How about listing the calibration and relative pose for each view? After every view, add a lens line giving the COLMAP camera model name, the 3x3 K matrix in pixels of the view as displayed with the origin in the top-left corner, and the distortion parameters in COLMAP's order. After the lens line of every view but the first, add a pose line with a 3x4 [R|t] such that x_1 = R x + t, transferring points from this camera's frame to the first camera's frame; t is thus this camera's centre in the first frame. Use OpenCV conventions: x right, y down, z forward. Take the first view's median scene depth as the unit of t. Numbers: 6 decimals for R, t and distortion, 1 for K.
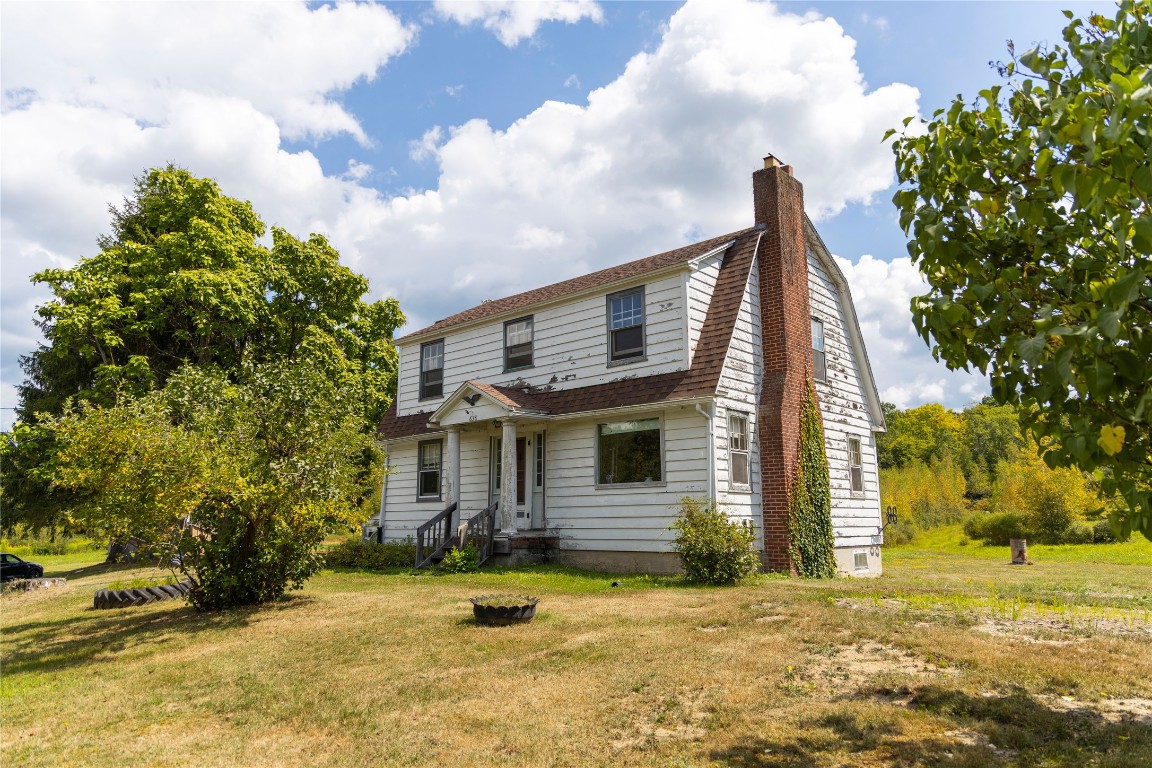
lens RADIAL K [[794.4, 0, 573.8], [0, 794.4, 388.4], [0, 0, 1]] dist [0.007913, 0.001883]
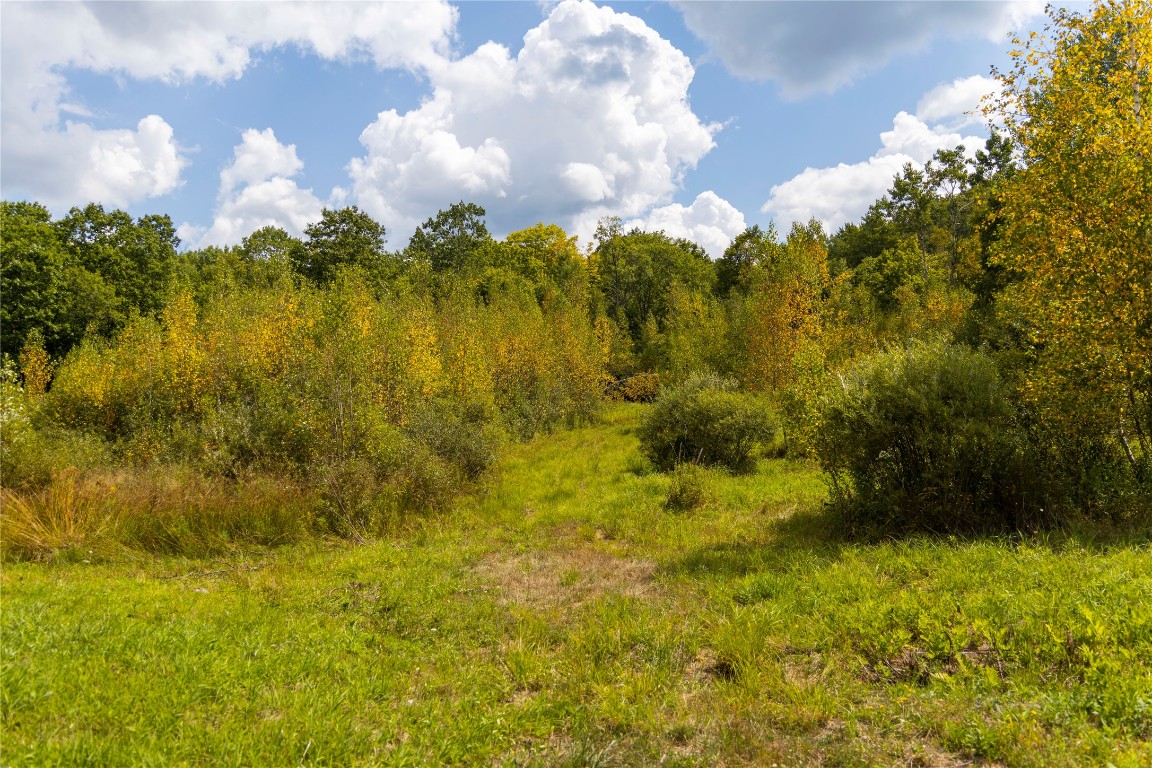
lens RADIAL K [[1003.3, 0, 574.4], [0, 1003.3, 384.7], [0, 0, 1]] dist [-0.018232, -0.002100]
pose [[0.893224, 0.020647, 0.449138, 0.159821], [-0.074597, 0.991906, 0.102755, 0.065190], [-0.443381, -0.125288, 0.887534, 0.367737]]
